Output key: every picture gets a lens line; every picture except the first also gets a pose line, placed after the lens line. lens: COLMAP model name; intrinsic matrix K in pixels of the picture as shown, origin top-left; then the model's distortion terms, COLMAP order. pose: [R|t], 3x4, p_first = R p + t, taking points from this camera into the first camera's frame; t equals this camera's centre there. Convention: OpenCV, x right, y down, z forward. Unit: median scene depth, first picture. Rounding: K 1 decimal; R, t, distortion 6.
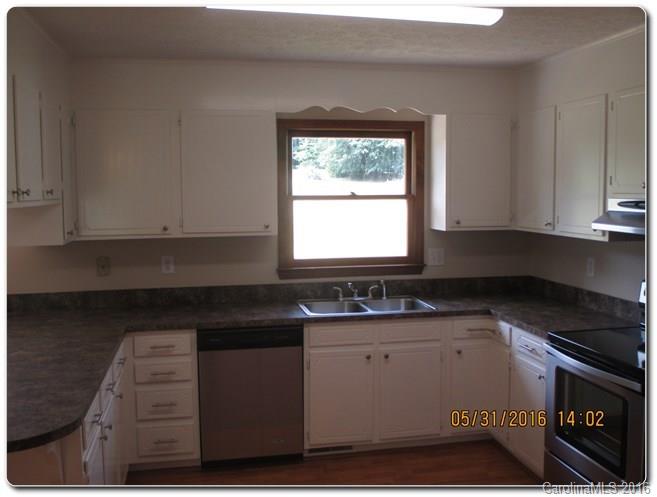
lens RADIAL K [[661.4, 0, 328.5], [0, 661.4, 248.5], [0, 0, 1]] dist [-0.056462, 0.004388]
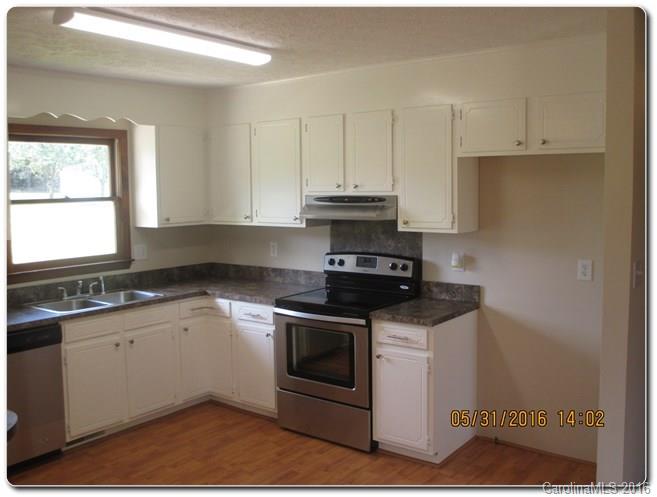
lens RADIAL K [[661.4, 0, 328.5], [0, 661.4, 248.5], [0, 0, 1]] dist [-0.056462, 0.004388]
pose [[0.759301, -0.068489, 0.647126, -0.355667], [0.070804, 0.997237, 0.022466, 0.004994], [-0.646877, 0.028760, 0.762052, -0.060798]]
